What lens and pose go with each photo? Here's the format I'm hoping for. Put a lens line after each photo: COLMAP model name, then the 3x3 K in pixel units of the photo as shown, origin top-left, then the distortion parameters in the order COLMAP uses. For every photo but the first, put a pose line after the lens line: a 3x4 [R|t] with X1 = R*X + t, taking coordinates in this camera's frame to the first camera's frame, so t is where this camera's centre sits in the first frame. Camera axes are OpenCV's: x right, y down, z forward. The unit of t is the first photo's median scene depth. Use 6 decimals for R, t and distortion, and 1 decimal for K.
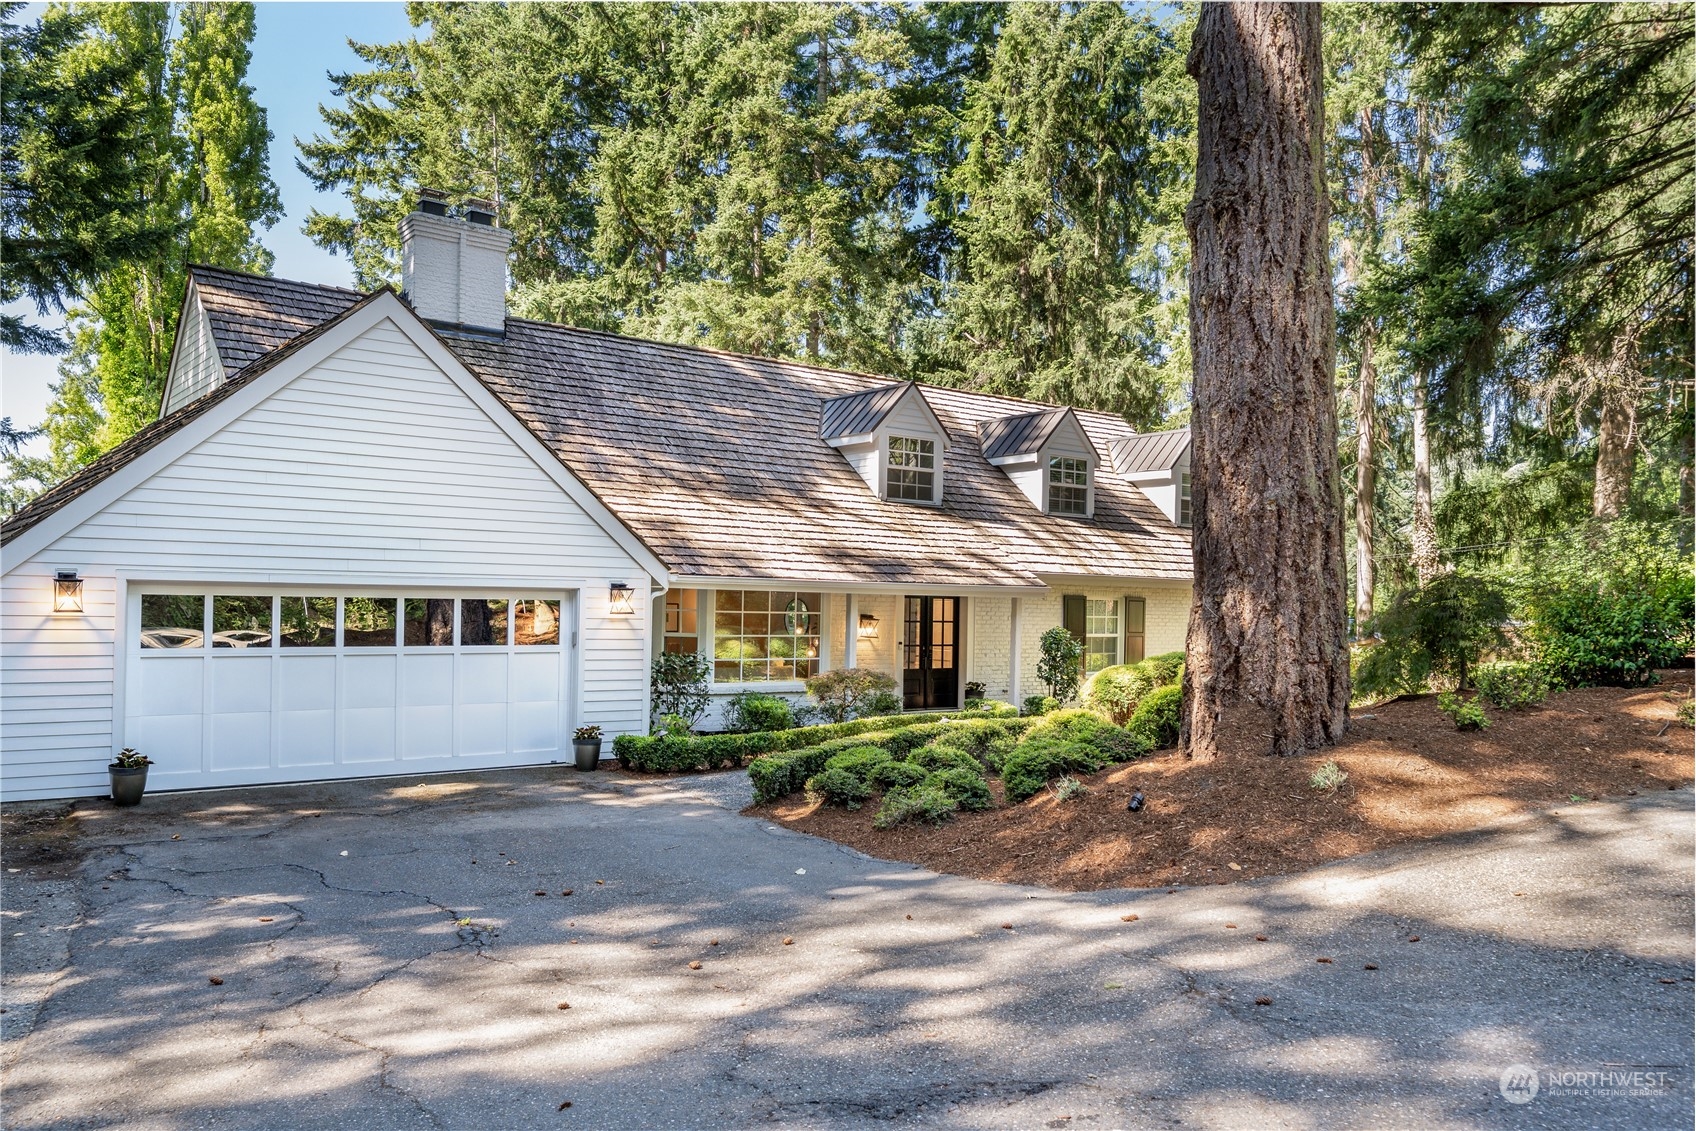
lens RADIAL K [[1206.8, 0, 848.7], [0, 1206.8, 571.7], [0, 0, 1]] dist [0.001327, -0.007168]
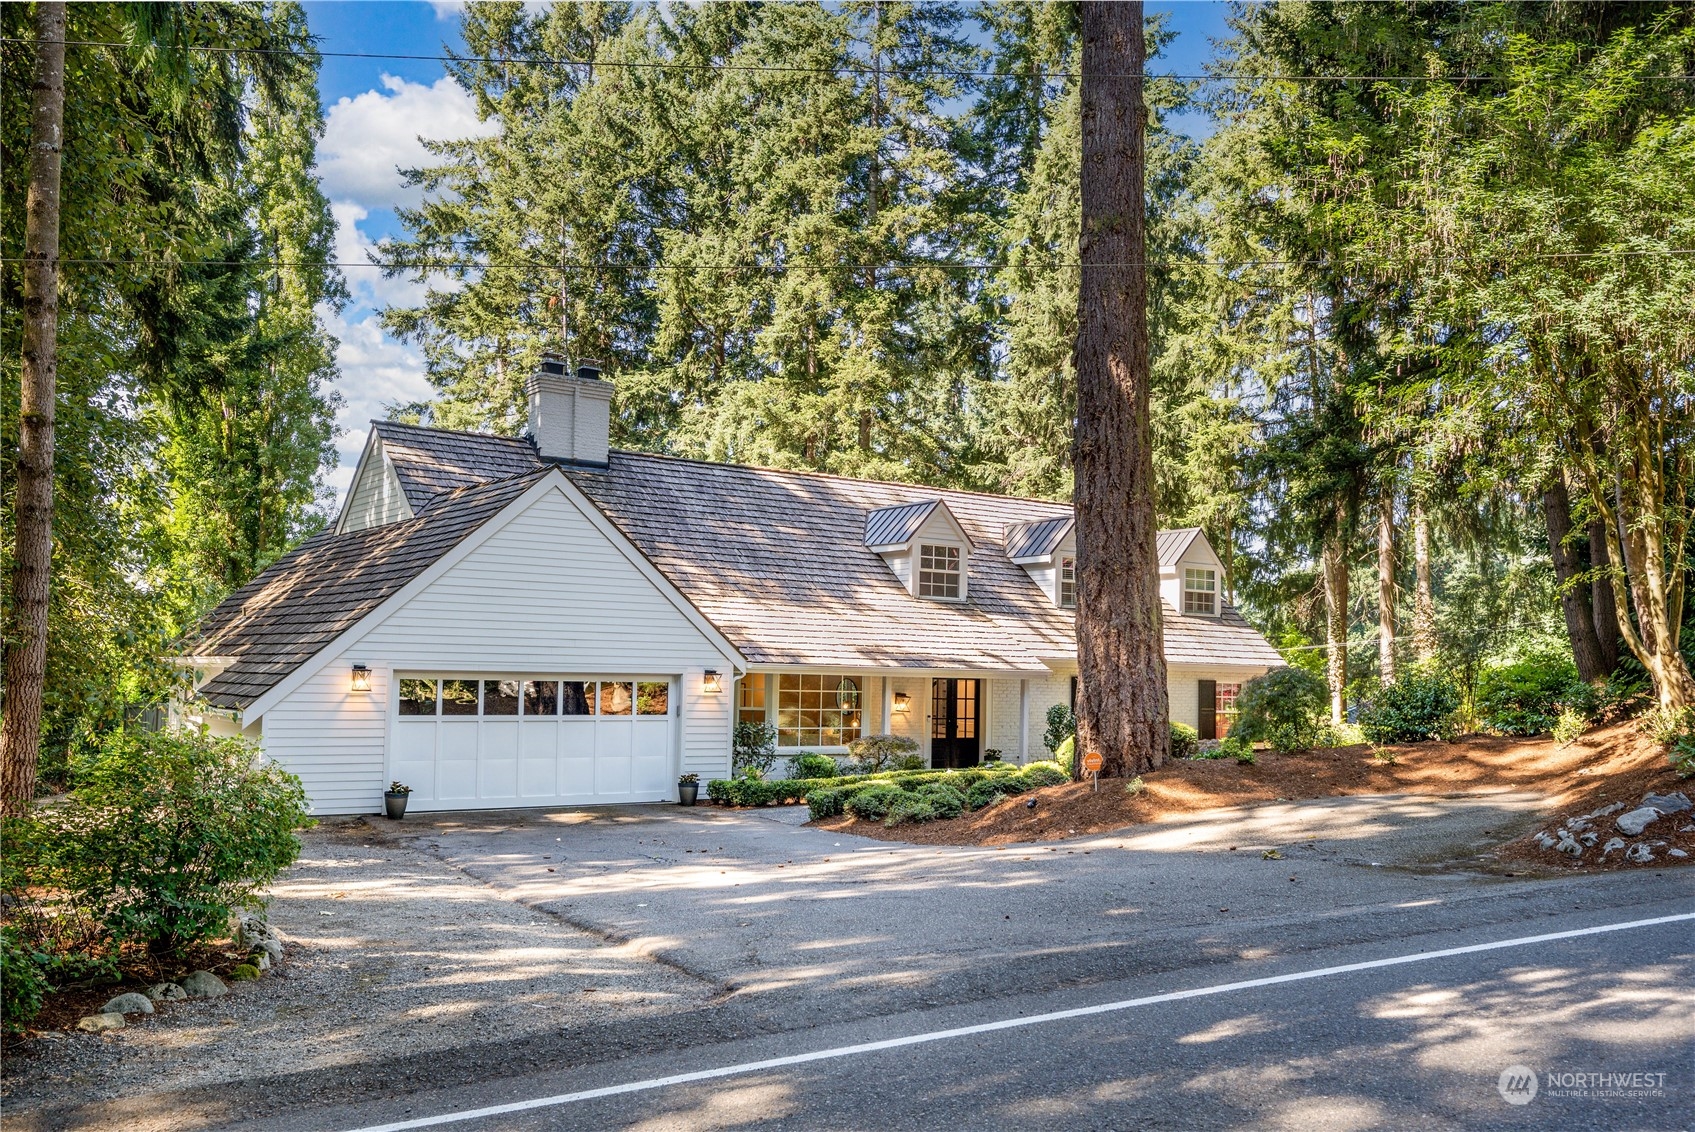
lens RADIAL K [[1385.8, 0, 886.6], [0, 1385.8, 593.9], [0, 0, 1]] dist [0.023645, 0.012209]
pose [[0.999774, -0.000584, -0.021269, 0.017274], [-0.000169, 0.999374, -0.035379, -0.008572], [0.021277, 0.035375, 0.999148, -0.231887]]
